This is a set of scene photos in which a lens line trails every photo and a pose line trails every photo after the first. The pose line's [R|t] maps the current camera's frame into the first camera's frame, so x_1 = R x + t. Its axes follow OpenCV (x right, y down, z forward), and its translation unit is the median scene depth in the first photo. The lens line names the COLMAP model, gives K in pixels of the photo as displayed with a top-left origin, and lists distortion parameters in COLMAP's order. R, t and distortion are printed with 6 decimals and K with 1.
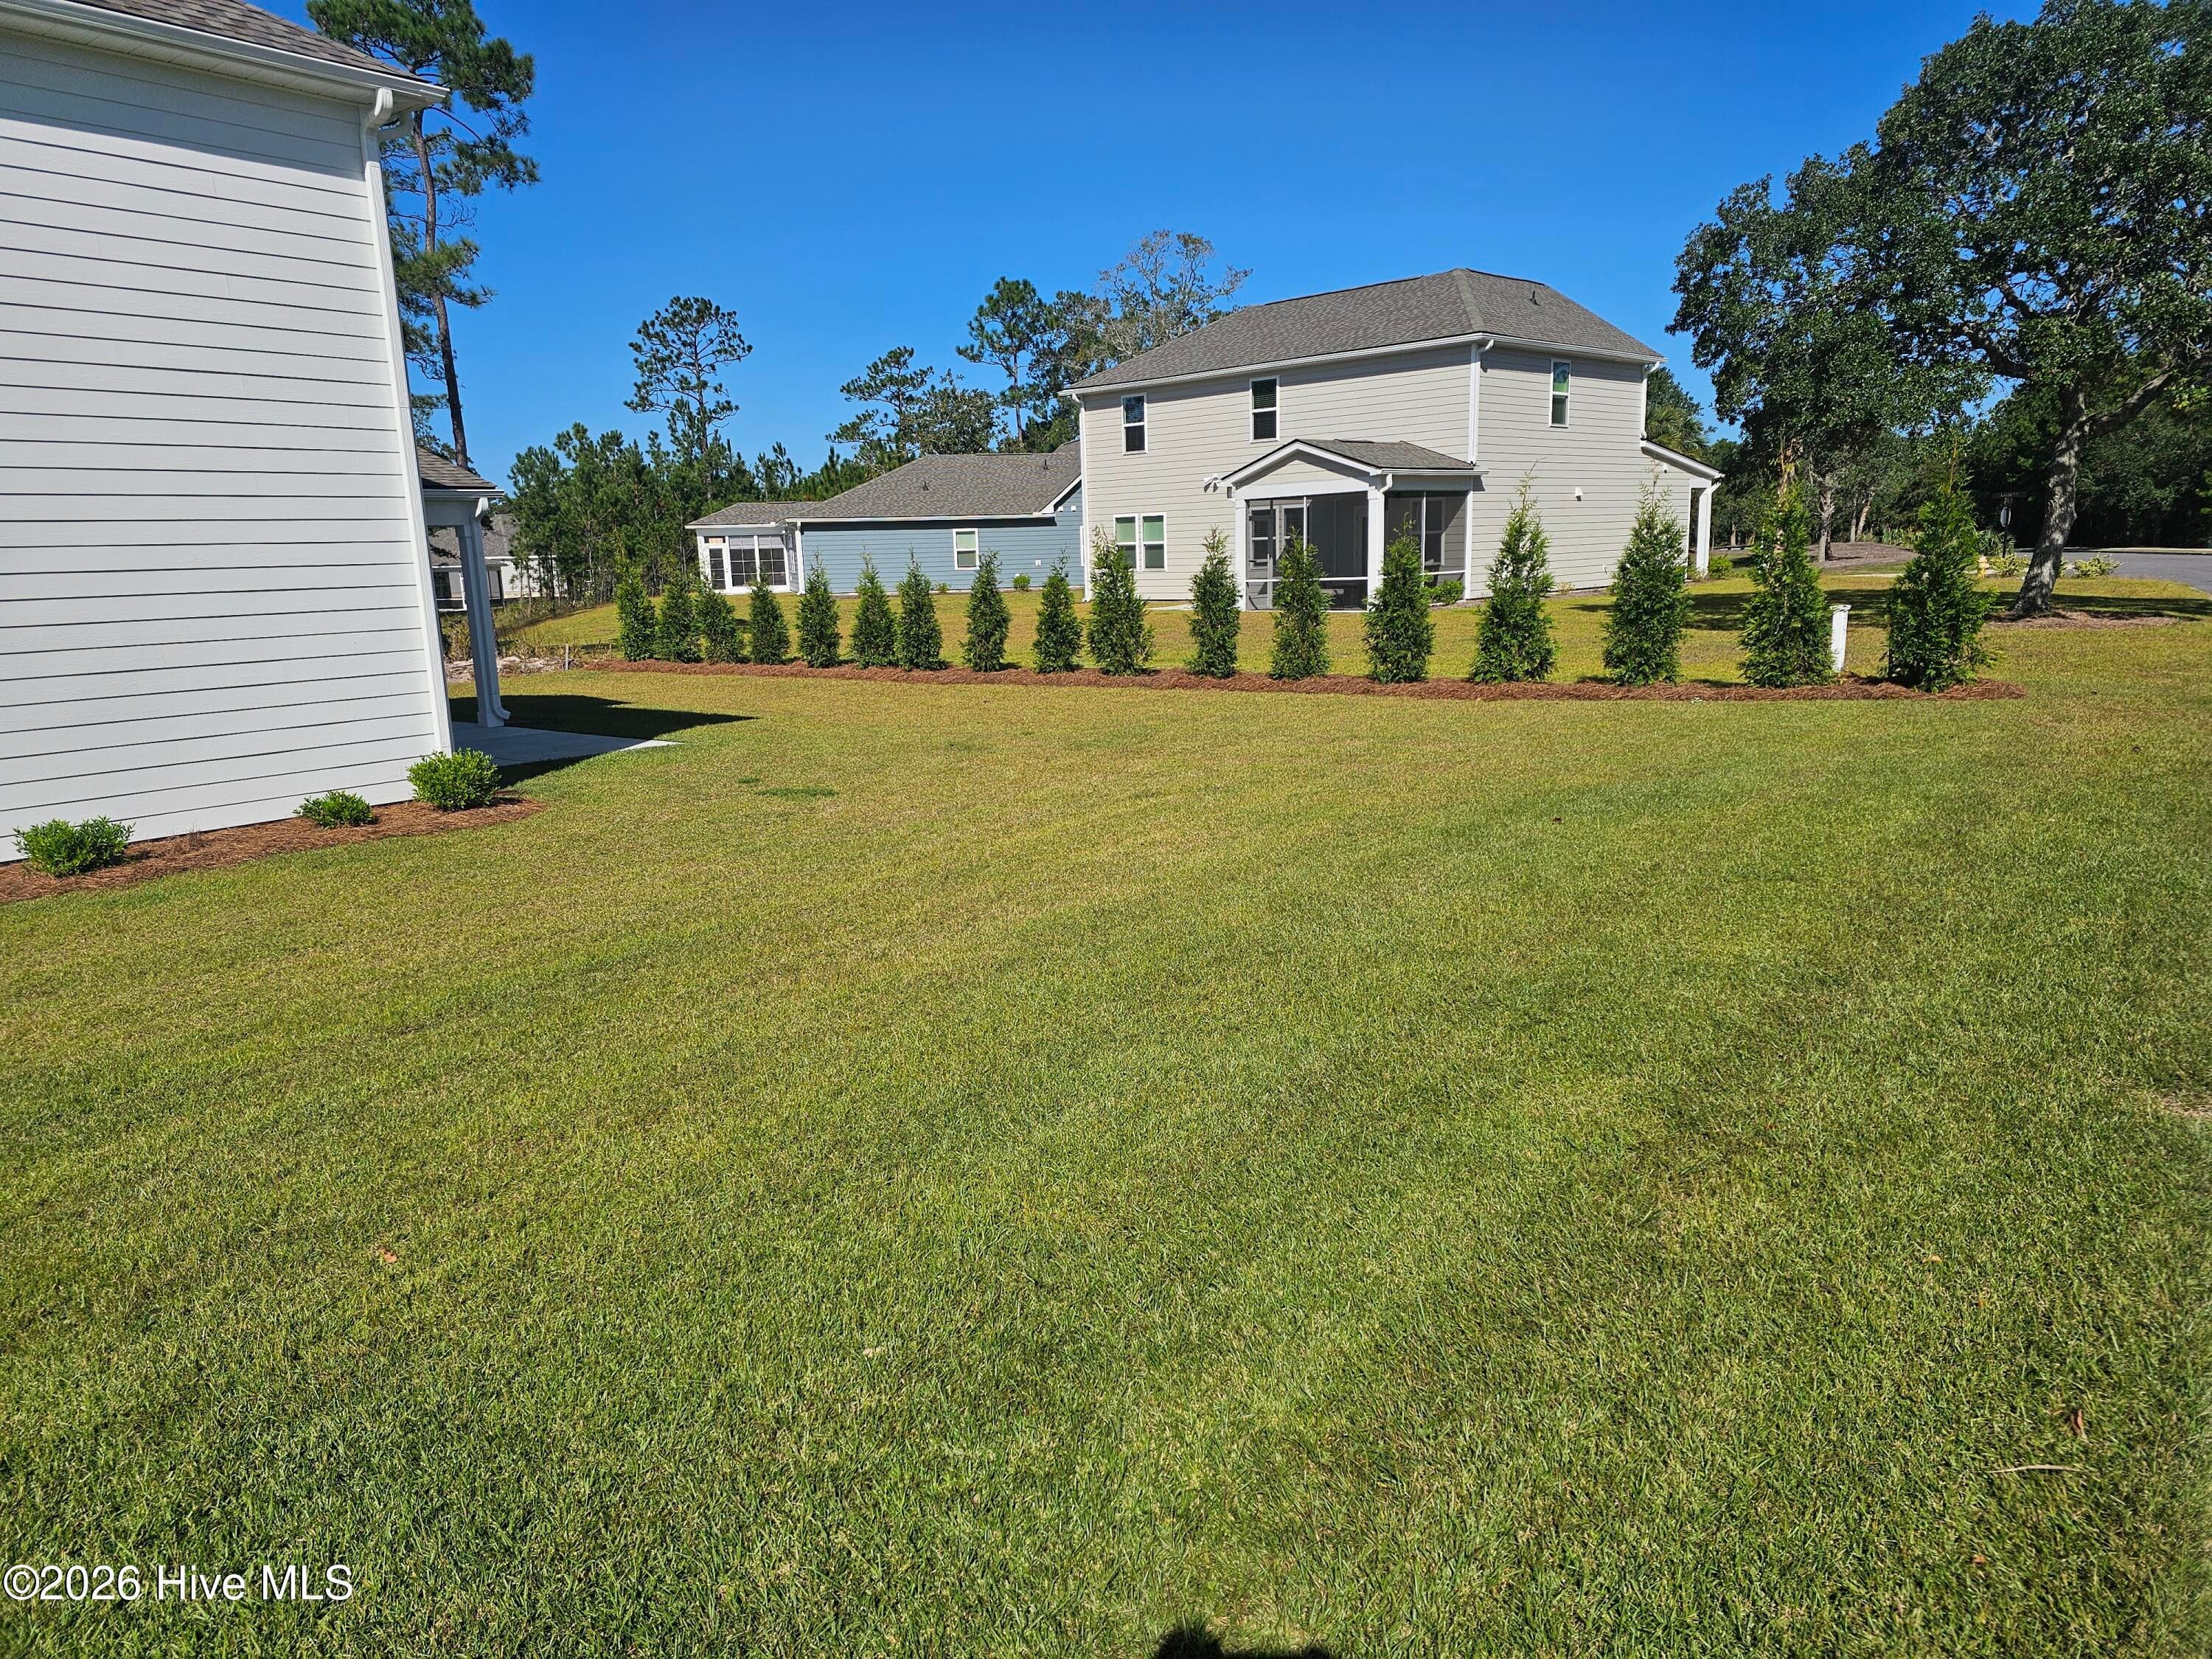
lens RADIAL K [[1467.2, 0, 1106.0], [0, 1467.2, 829.5], [0, 0, 1]] dist [0.030440, -0.000180]
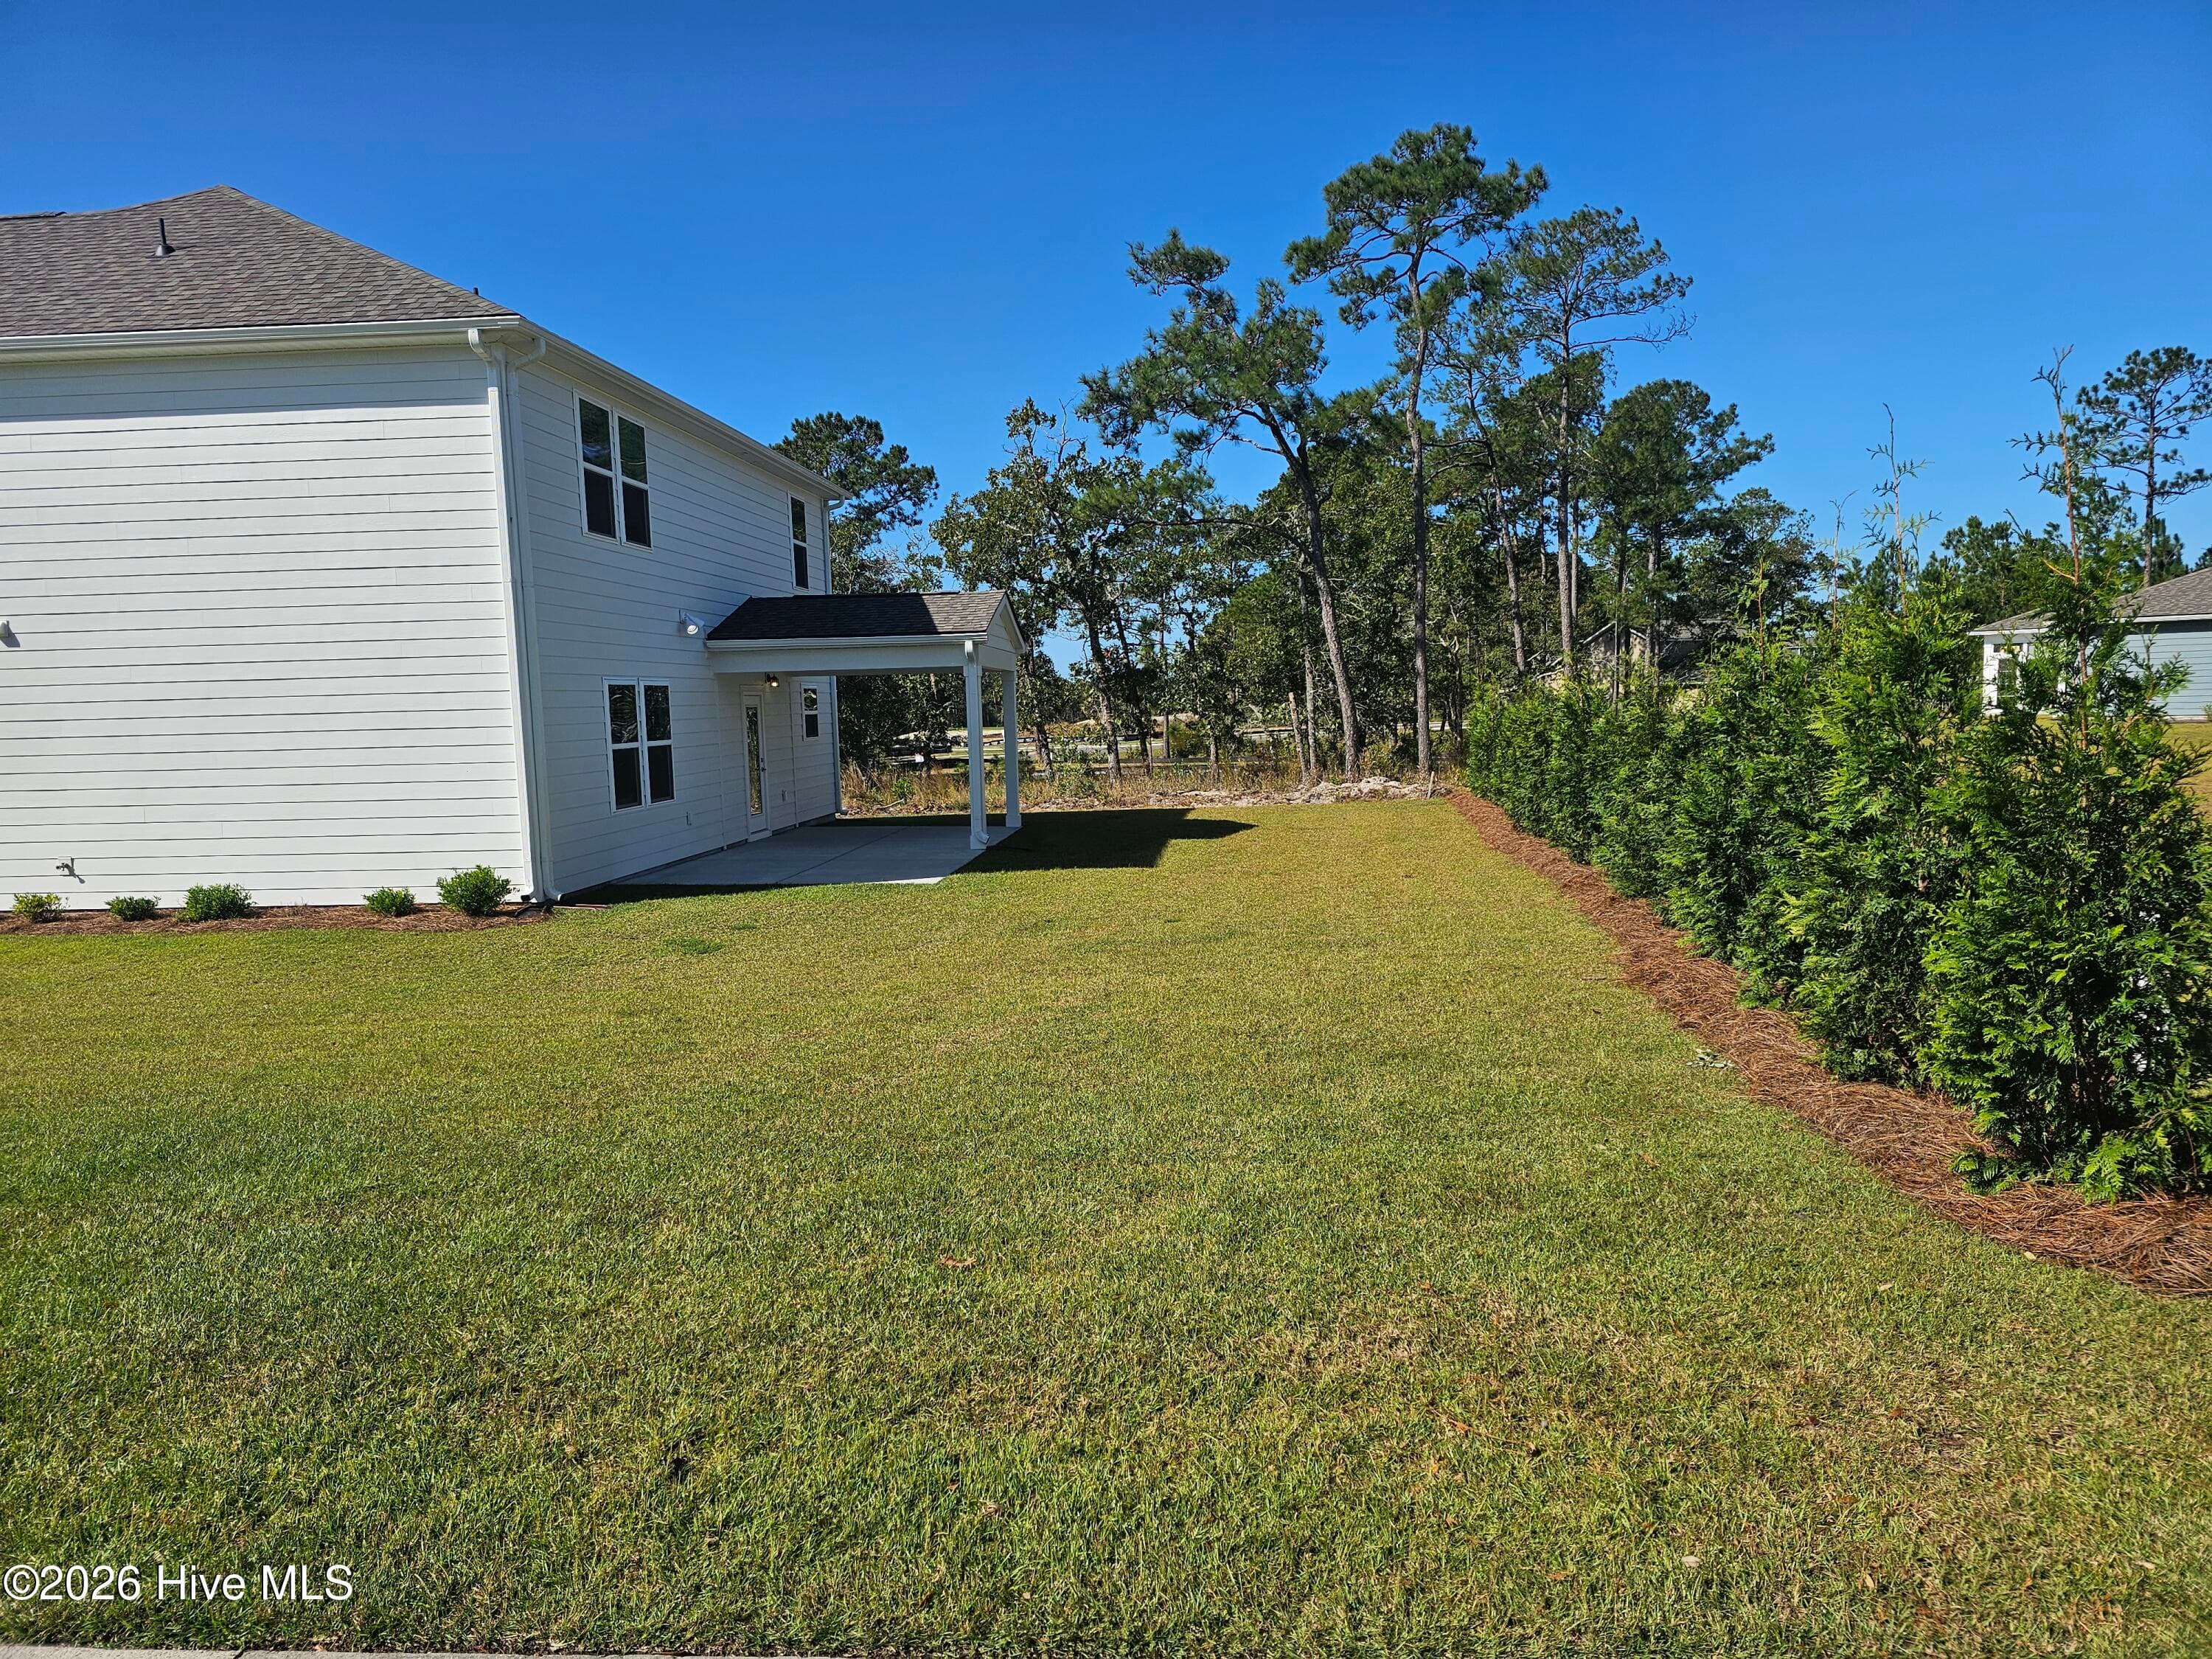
lens RADIAL K [[1494.3, 0, 1077.9], [0, 1494.3, 866.0], [0, 0, 1]] dist [-0.001130, 0.000332]
pose [[0.560407, 0.113165, -0.820449, 0.237640], [-0.150215, 0.988079, 0.033682, -0.048930], [0.814481, 0.104368, 0.570726, 0.207361]]
